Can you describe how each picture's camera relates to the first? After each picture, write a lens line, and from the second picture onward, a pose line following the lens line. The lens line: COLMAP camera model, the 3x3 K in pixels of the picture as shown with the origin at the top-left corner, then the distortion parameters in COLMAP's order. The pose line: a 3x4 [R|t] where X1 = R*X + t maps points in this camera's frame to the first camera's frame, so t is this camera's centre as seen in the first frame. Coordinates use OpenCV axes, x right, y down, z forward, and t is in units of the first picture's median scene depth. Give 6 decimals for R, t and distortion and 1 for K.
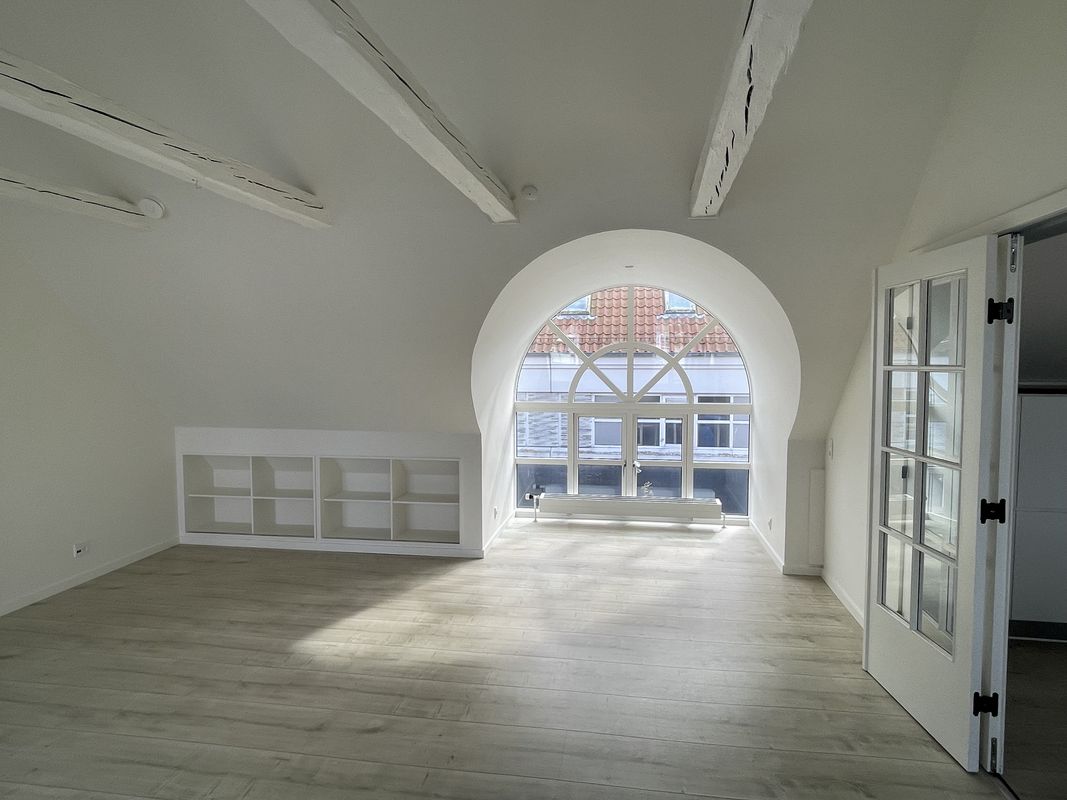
lens RADIAL K [[650.5, 0, 539.1], [0, 650.5, 396.8], [0, 0, 1]] dist [-0.007131, -0.001047]
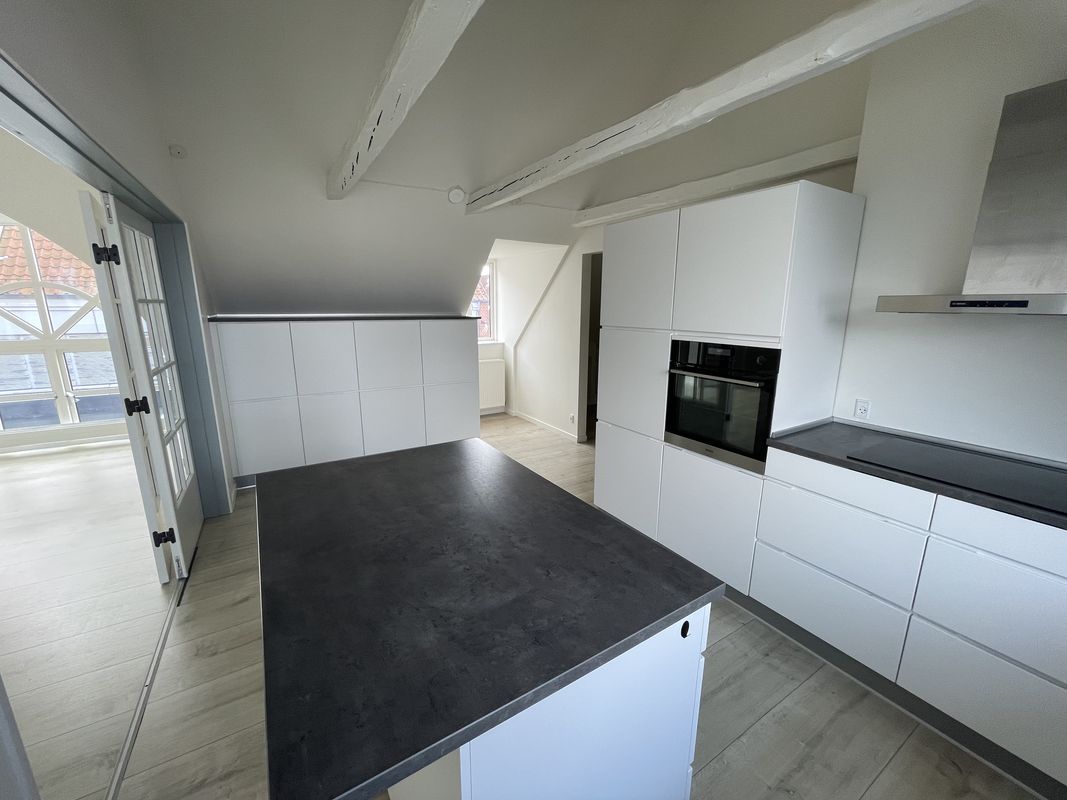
lens RADIAL K [[430.6, 0, 534.6], [0, 430.6, 400.5], [0, 0, 1]] dist [-0.001890, -0.000221]
pose [[0.754747, -0.134574, 0.642064, 0.435352], [0.035655, 0.985701, 0.164686, 0.025892], [-0.655046, -0.101403, 0.748754, -0.135006]]
